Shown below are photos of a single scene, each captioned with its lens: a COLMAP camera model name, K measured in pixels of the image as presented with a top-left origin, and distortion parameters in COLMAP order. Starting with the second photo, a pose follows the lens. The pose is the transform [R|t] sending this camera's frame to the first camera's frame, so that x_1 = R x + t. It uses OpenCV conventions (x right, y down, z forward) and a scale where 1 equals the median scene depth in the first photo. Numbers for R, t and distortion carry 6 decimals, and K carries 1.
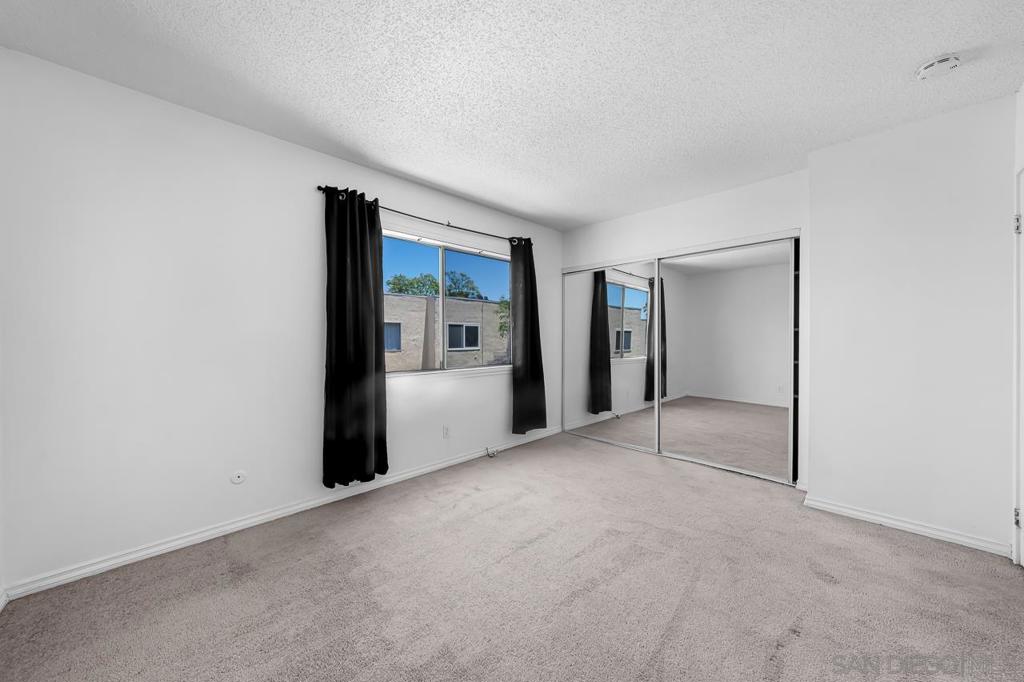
lens RADIAL K [[351.8, 0, 514.0], [0, 351.8, 338.5], [0, 0, 1]] dist [-0.005601, 0.000529]
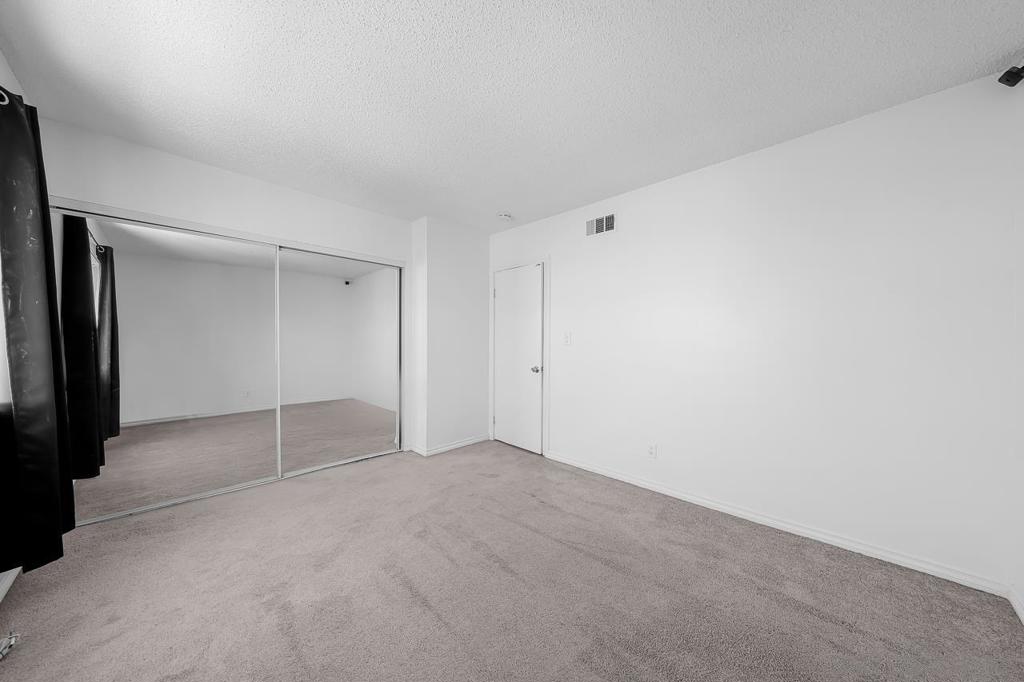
lens RADIAL K [[351.8, 0, 513.9], [0, 351.8, 345.6], [0, 0, 1]] dist [-0.005601, 0.000529]
pose [[-0.029695, -0.005964, 0.999541, -0.547762], [-0.003594, 0.999976, 0.005860, 0.004376], [-0.999553, -0.003418, -0.029716, 0.580427]]
